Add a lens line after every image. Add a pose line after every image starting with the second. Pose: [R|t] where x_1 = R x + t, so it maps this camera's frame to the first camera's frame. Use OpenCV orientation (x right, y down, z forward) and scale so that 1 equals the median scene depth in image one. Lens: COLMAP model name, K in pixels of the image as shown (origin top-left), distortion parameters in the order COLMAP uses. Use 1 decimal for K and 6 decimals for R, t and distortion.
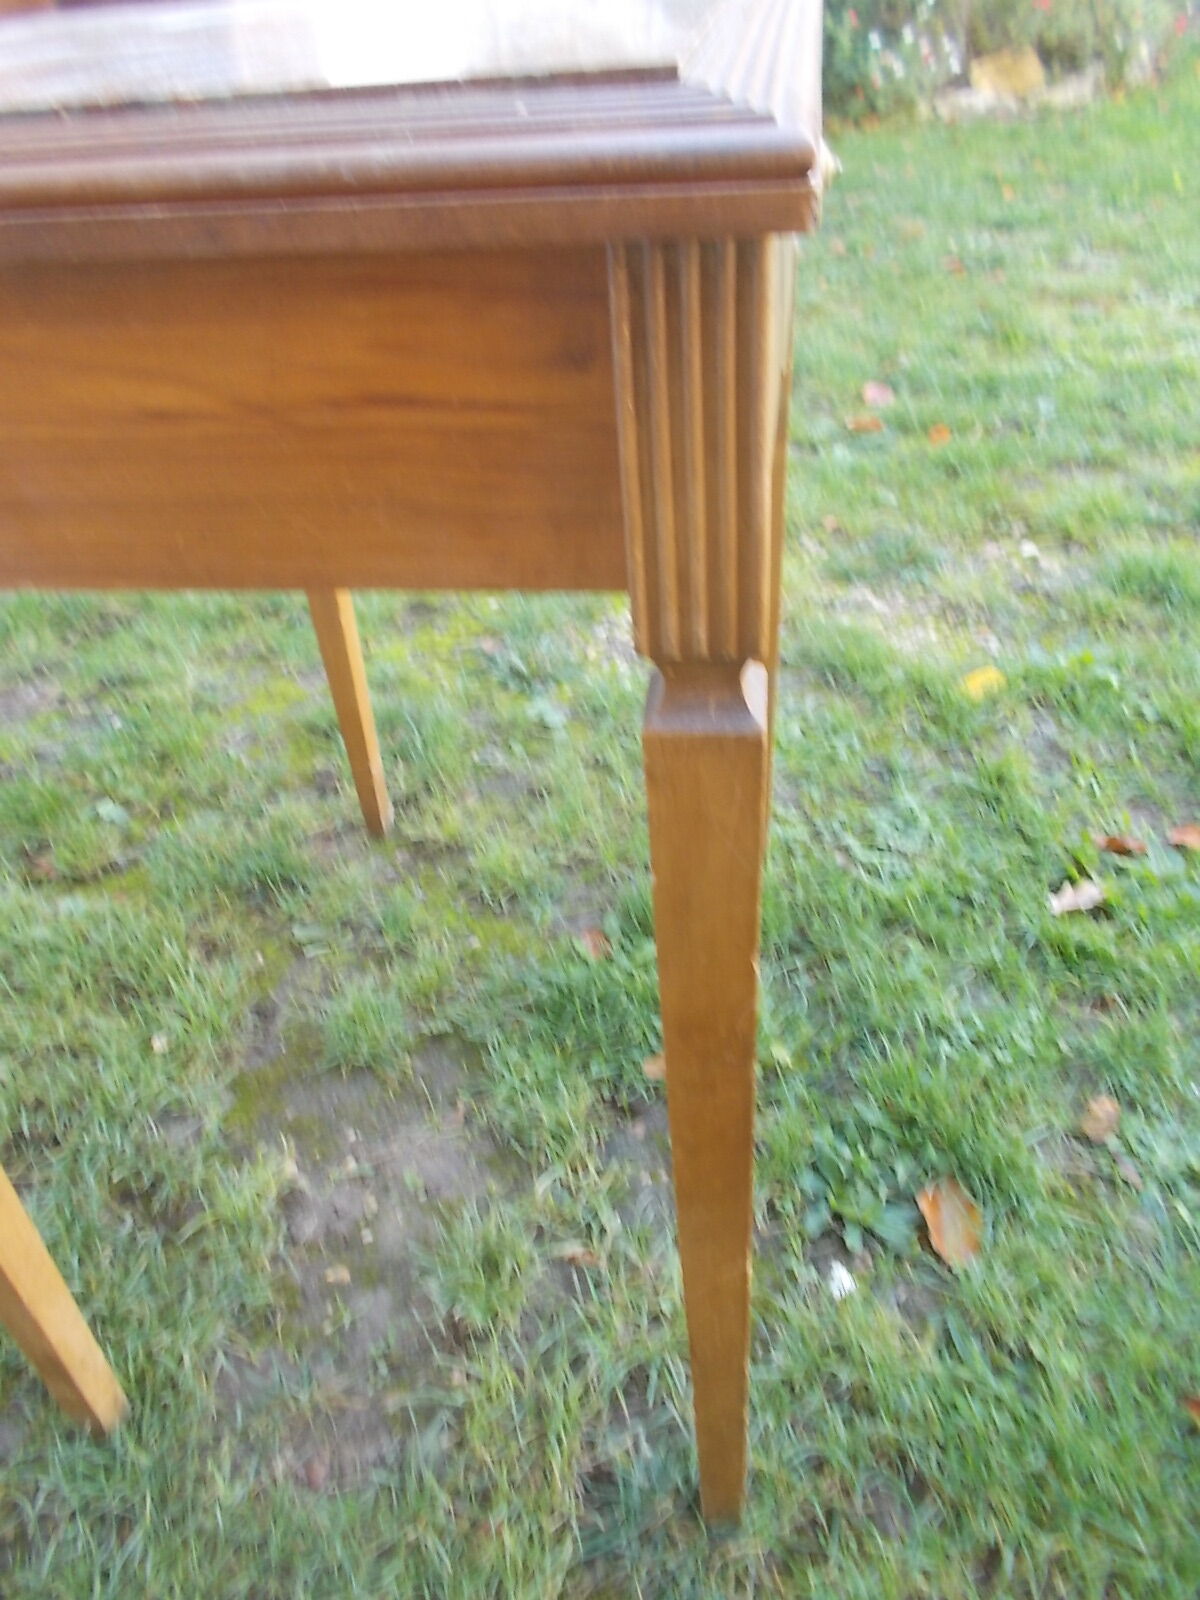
lens RADIAL K [[1226.1, 0, 602.6], [0, 1226.1, 802.3], [0, 0, 1]] dist [0.014648, -0.021394]
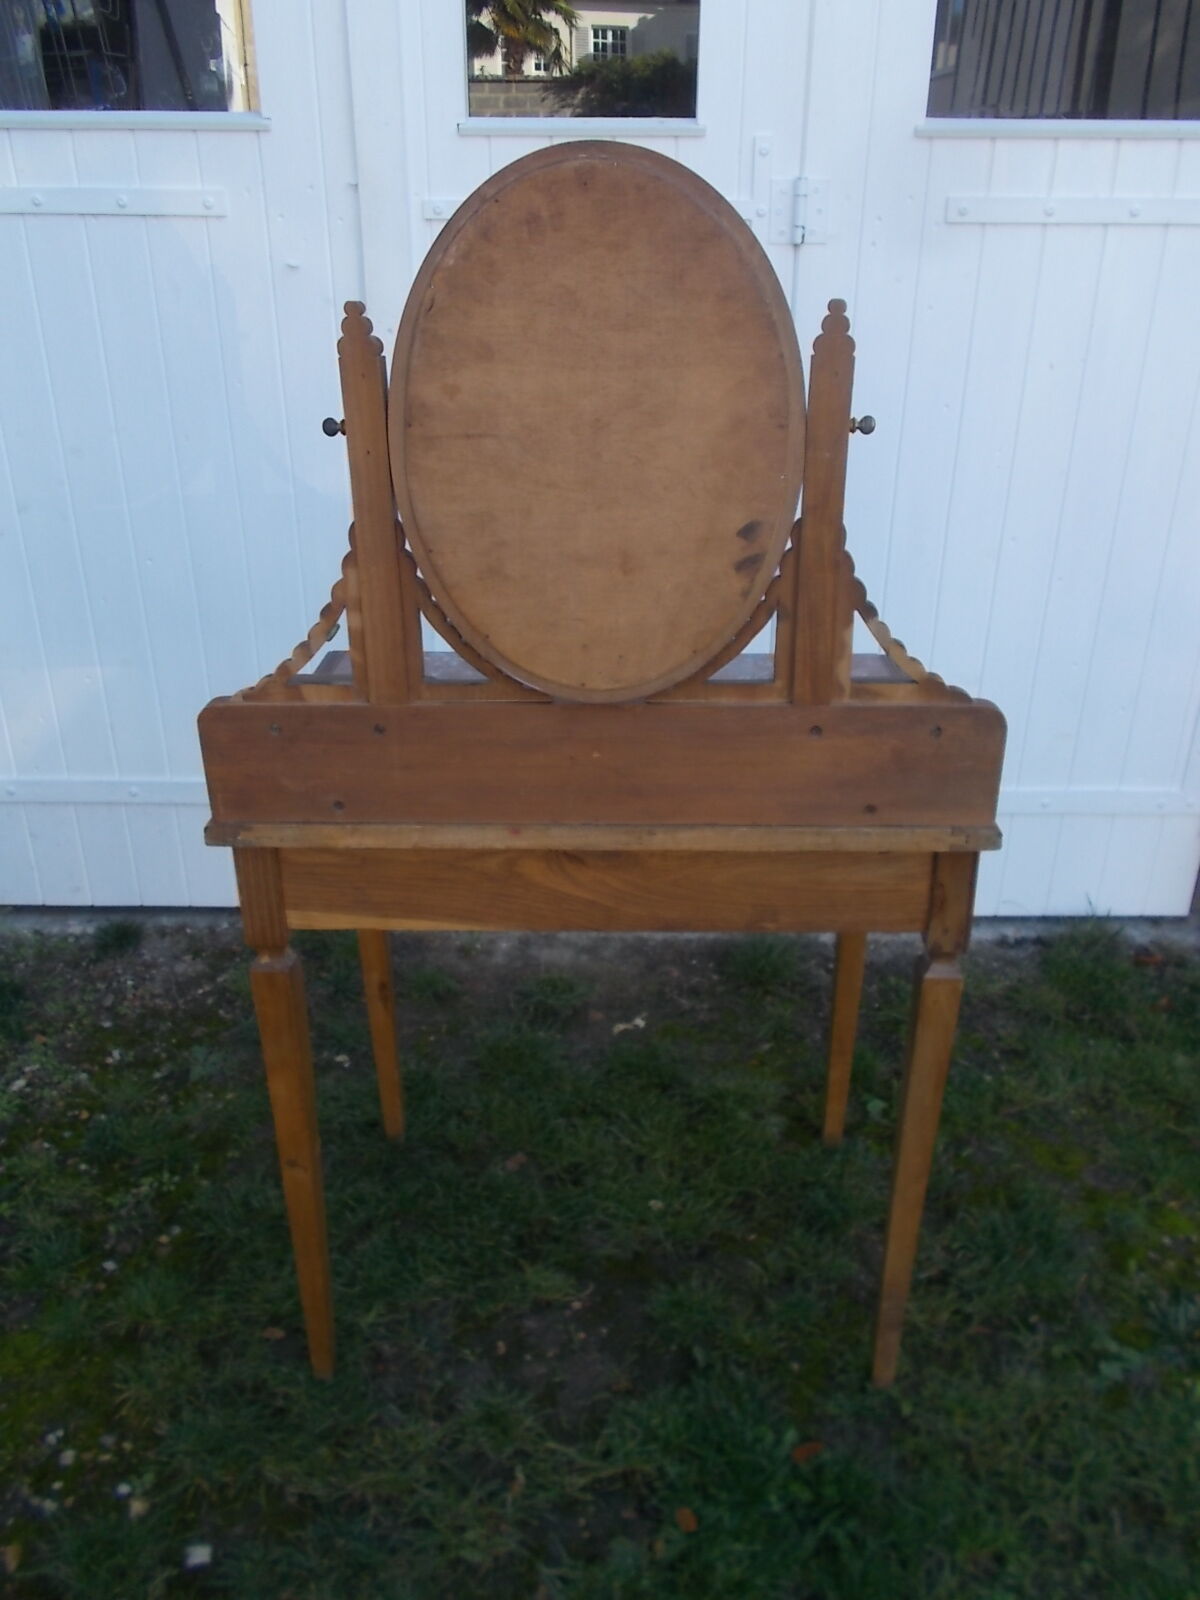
lens RADIAL K [[1226.1, 0, 610.2], [0, 1226.1, 791.7], [0, 0, 1]] dist [0.014648, -0.021394]
pose [[0.121809, 0.476036, -0.870949, 0.700258], [-0.590363, 0.740139, 0.321972, -0.623010], [0.797894, 0.474957, 0.371189, 0.114566]]
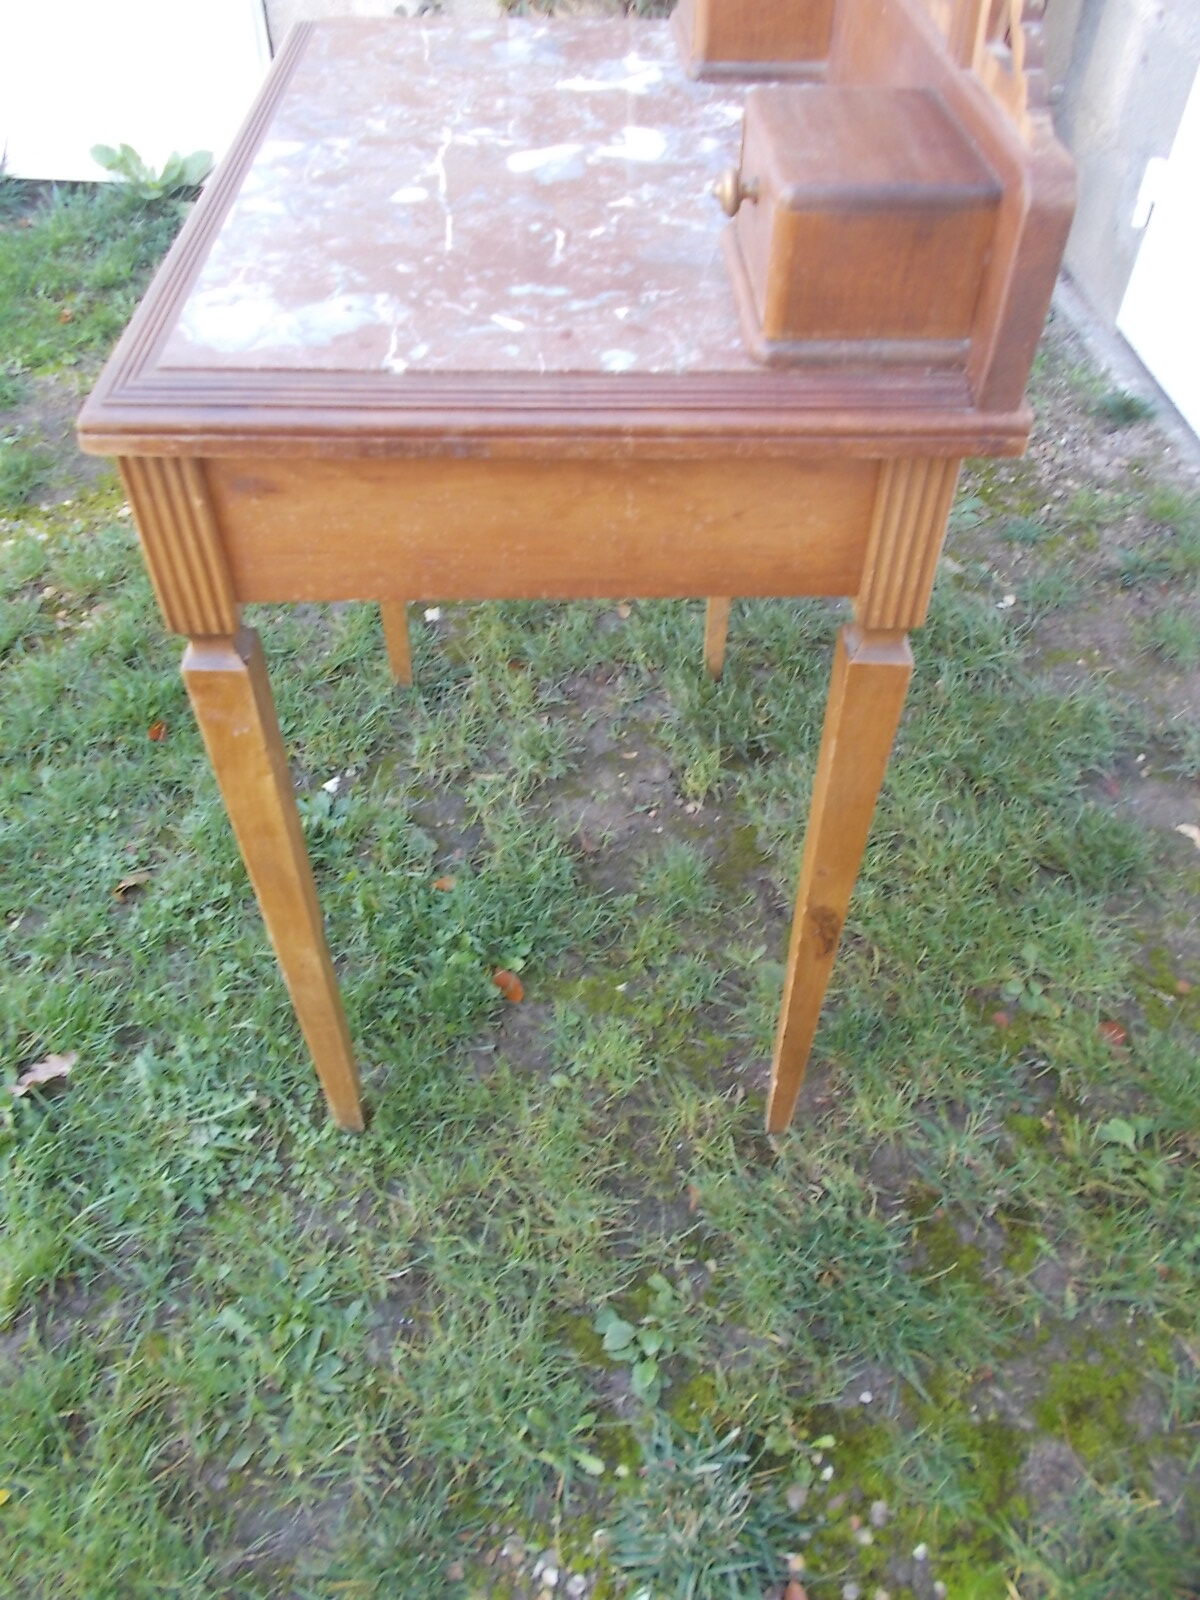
lens RADIAL K [[1226.1, 0, 610.7], [0, 1226.1, 797.9], [0, 0, 1]] dist [0.014648, -0.021394]
pose [[-0.984929, 0.152626, -0.081367, -0.032919], [-0.059762, 0.141161, 0.988181, -1.016650], [0.162308, 0.978151, -0.129912, 1.004761]]
